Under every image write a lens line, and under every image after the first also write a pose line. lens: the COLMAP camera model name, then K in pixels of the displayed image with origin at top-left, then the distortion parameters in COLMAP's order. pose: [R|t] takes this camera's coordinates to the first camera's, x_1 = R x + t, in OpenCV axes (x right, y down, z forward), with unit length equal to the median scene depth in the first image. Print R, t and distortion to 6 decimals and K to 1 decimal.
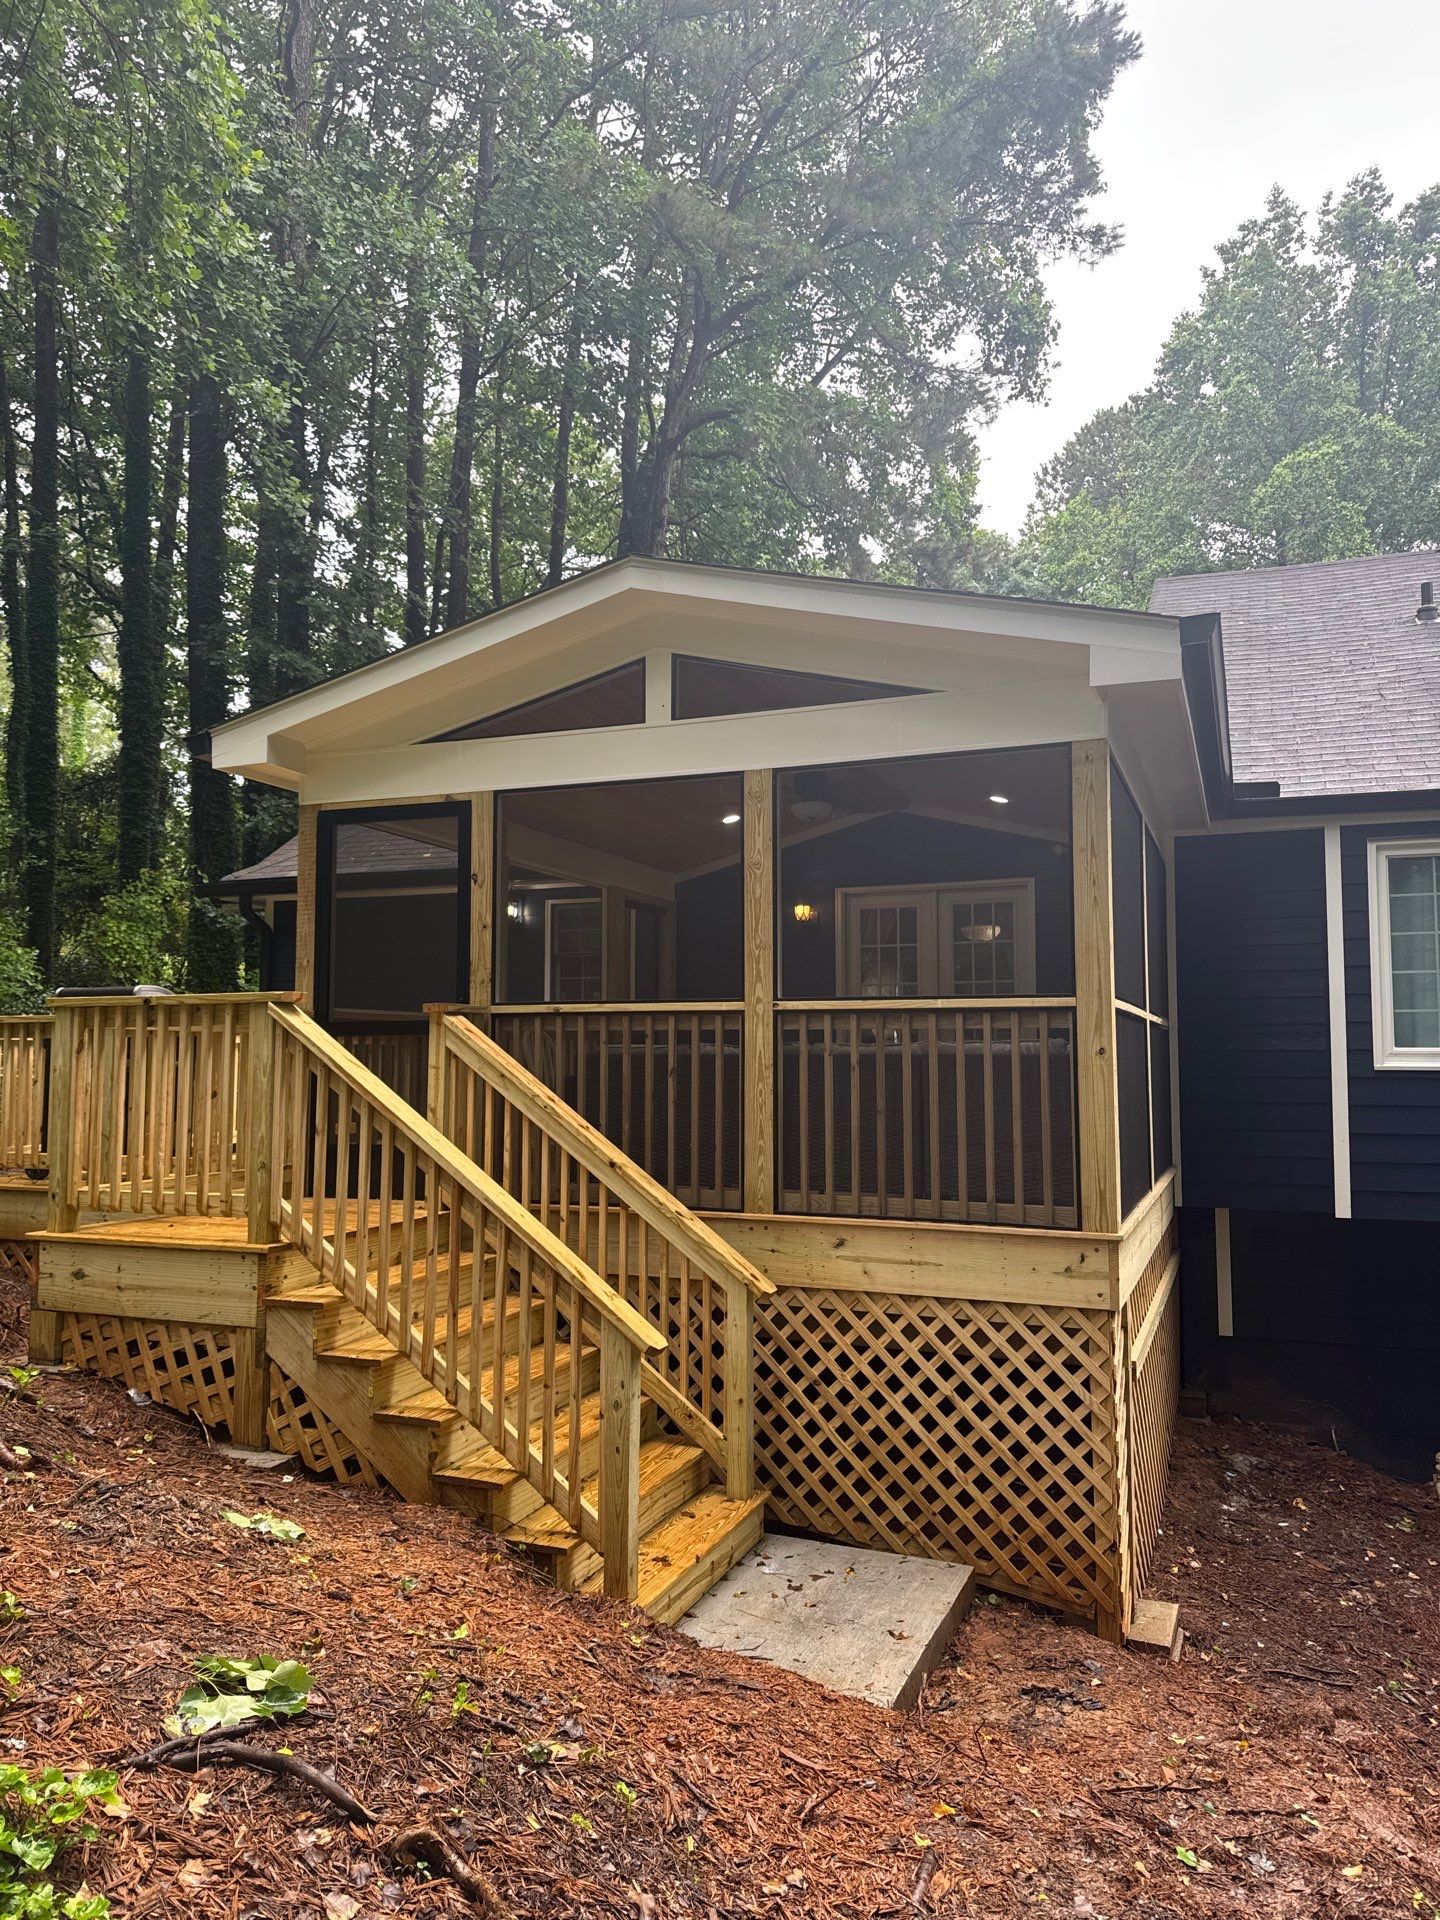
lens RADIAL K [[1345.7, 0, 723.3], [0, 1345.7, 949.8], [0, 0, 1]] dist [0.041261, -0.038382]
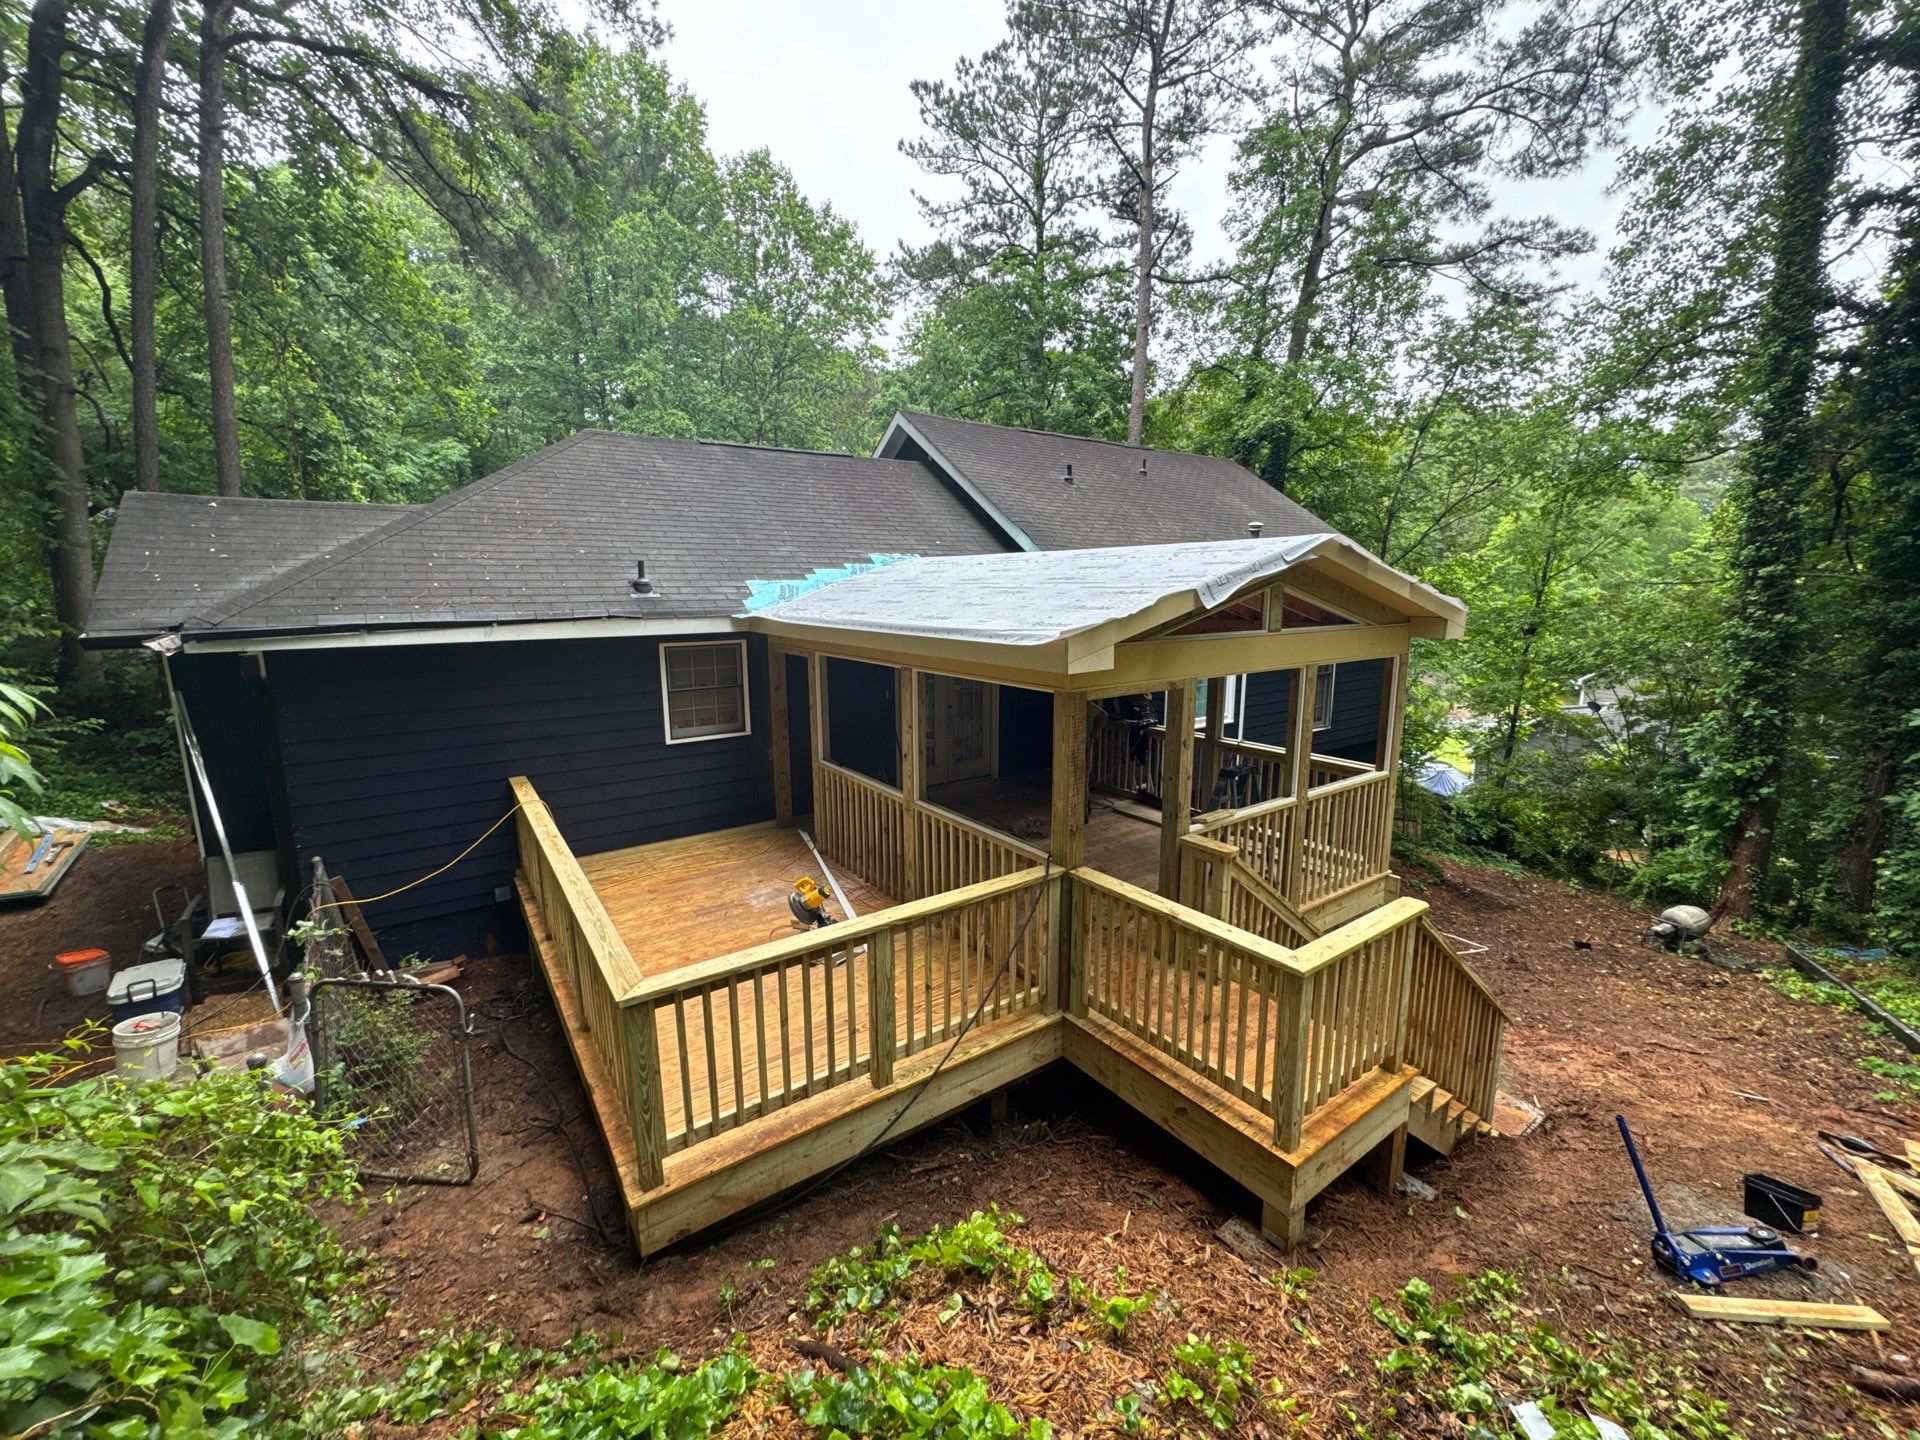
lens RADIAL K [[764.2, 0, 957.1], [0, 764.2, 724.5], [0, 0, 1]] dist [-0.001520, -0.000250]
pose [[0.545588, -0.156719, 0.823270, -1.061108], [-0.062293, 0.972058, 0.226325, -0.261530], [-0.835735, -0.174764, 0.520580, 0.895037]]
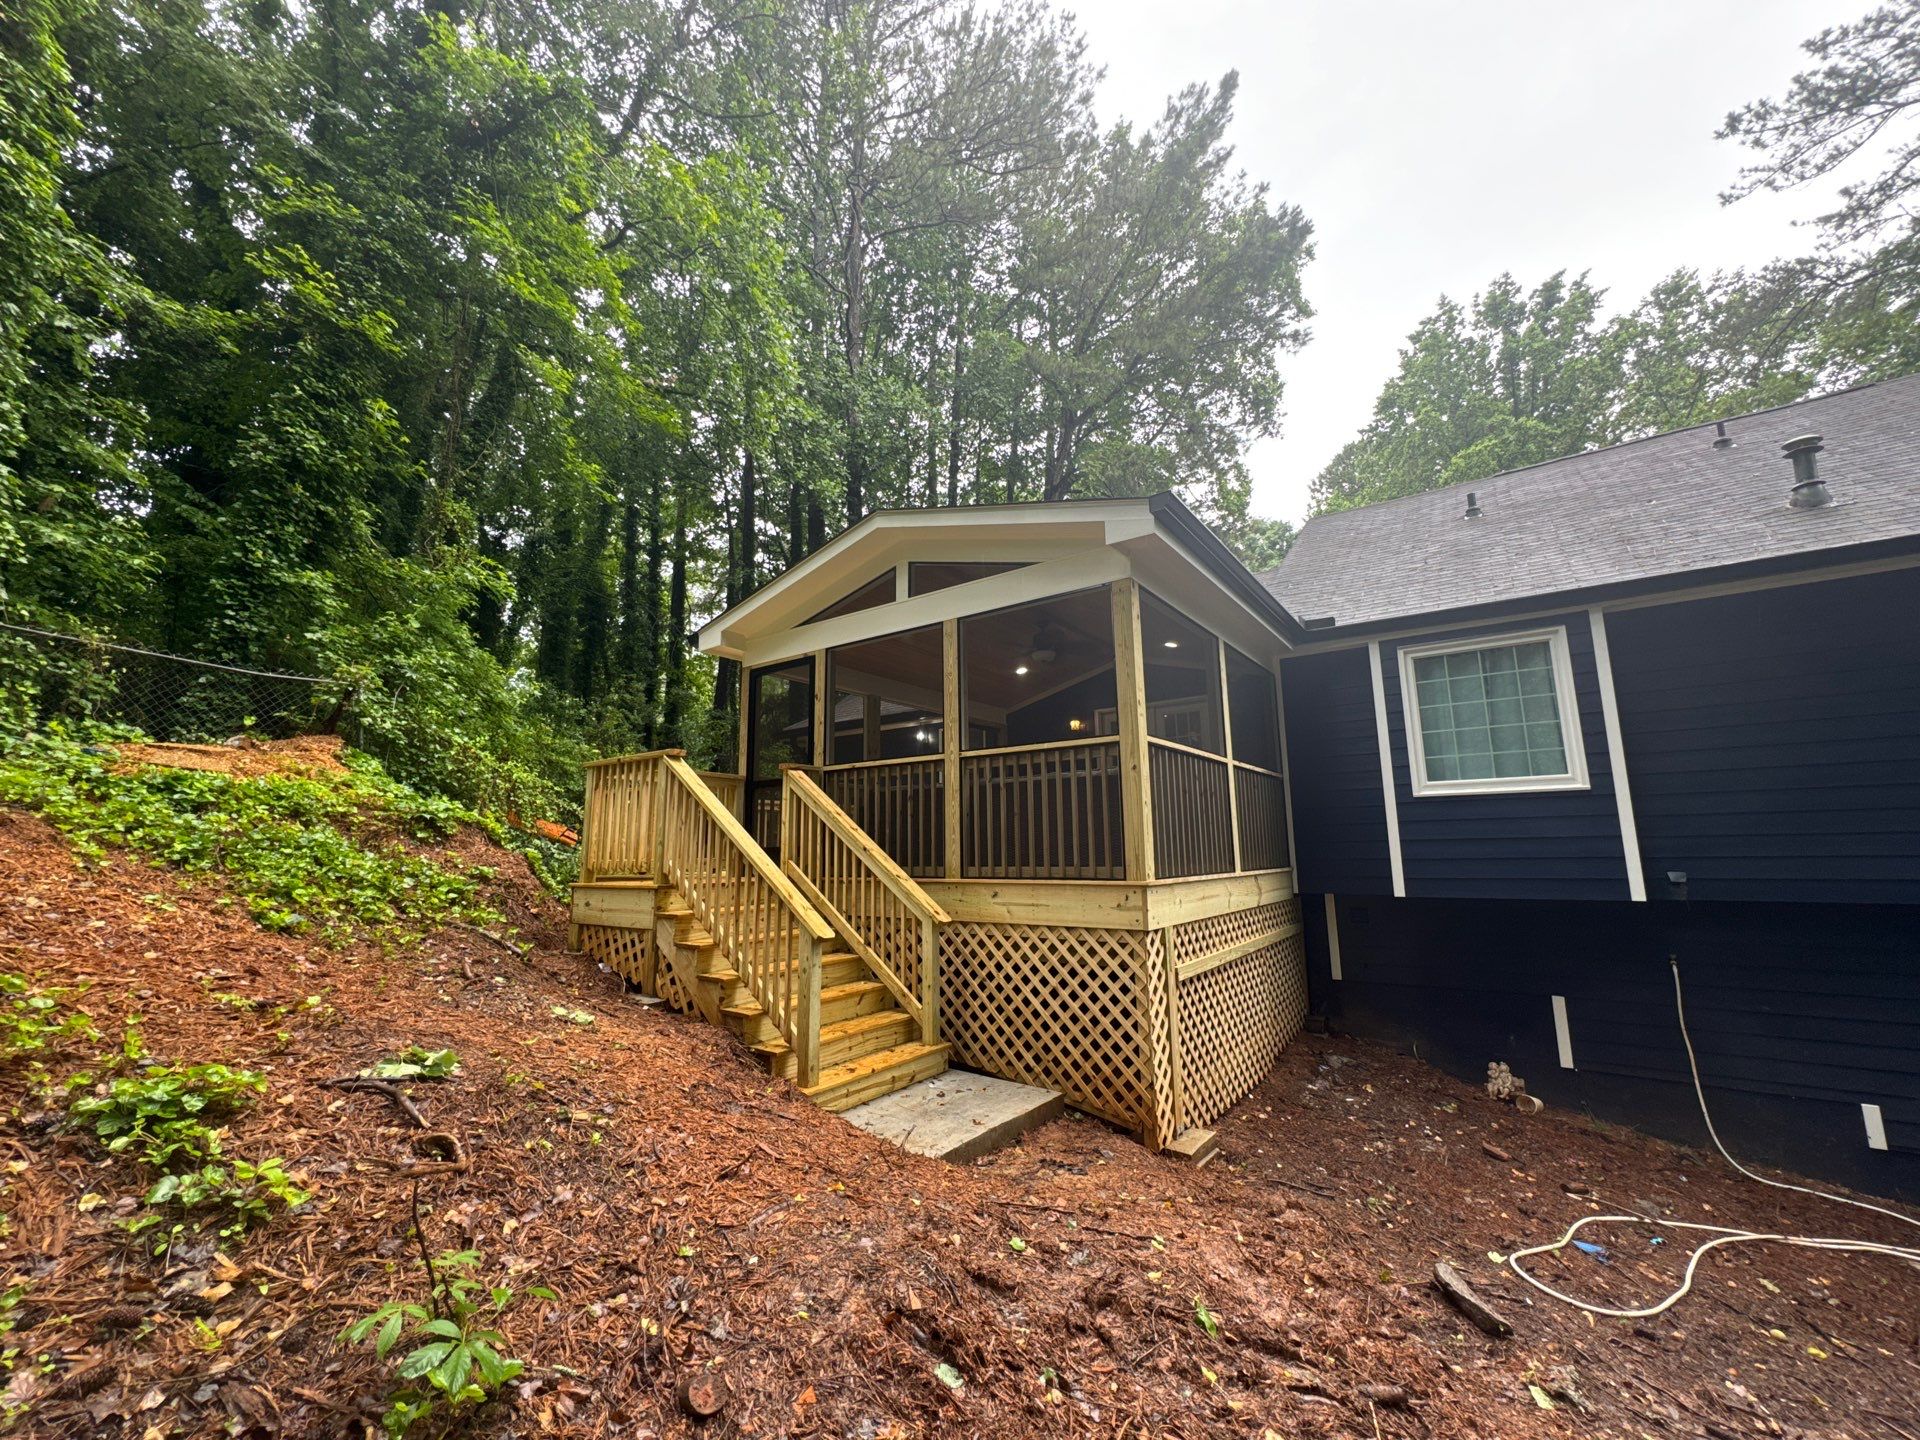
lens RADIAL K [[764.2, 0, 959.3], [0, 764.2, 718.7], [0, 0, 1]] dist [-0.001520, -0.000250]
pose [[0.967583, -0.056229, -0.246214, 0.284387], [0.033951, 0.995011, -0.093812, 0.088900], [0.250261, 0.082411, 0.964665, 0.063529]]
